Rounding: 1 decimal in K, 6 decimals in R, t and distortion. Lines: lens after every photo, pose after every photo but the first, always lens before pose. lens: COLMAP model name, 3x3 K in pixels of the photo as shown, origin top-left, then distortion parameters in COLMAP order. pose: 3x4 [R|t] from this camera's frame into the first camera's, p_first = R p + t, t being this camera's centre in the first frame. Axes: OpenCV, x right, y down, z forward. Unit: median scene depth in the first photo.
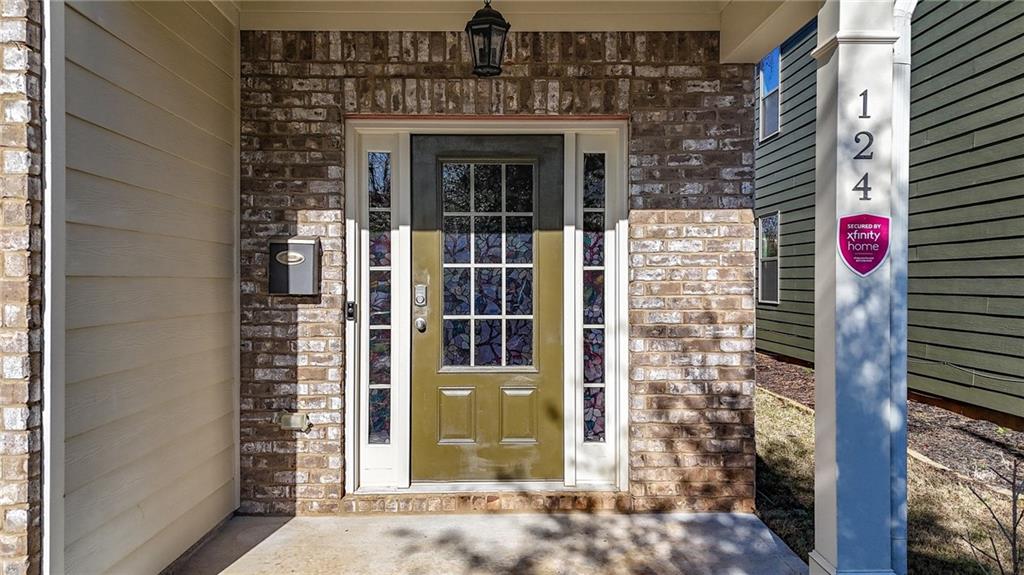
lens RADIAL K [[742.5, 0, 512.0], [0, 742.5, 287.5], [0, 0, 1]] dist [0.080640, -0.075515]
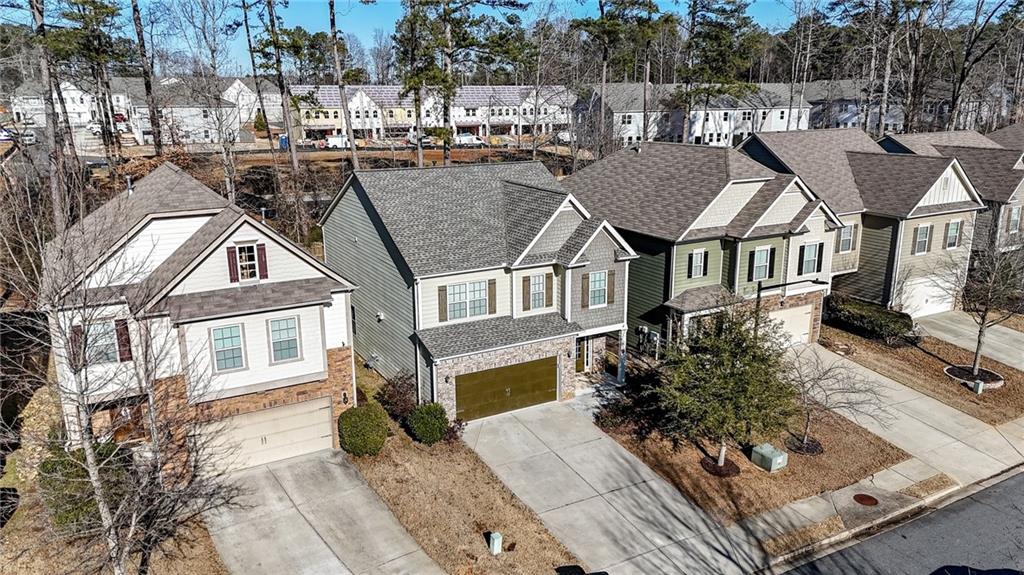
lens RADIAL K [[799.5, 0, 509.2], [0, 799.5, 266.2], [0, 0, 1]] dist [0.109619, -0.000583]
pose [[0.883588, -0.108122, 0.455611, -4.464142], [-0.005634, 0.970452, 0.241227, -2.917524], [-0.468230, -0.215713, 0.856871, -5.775704]]
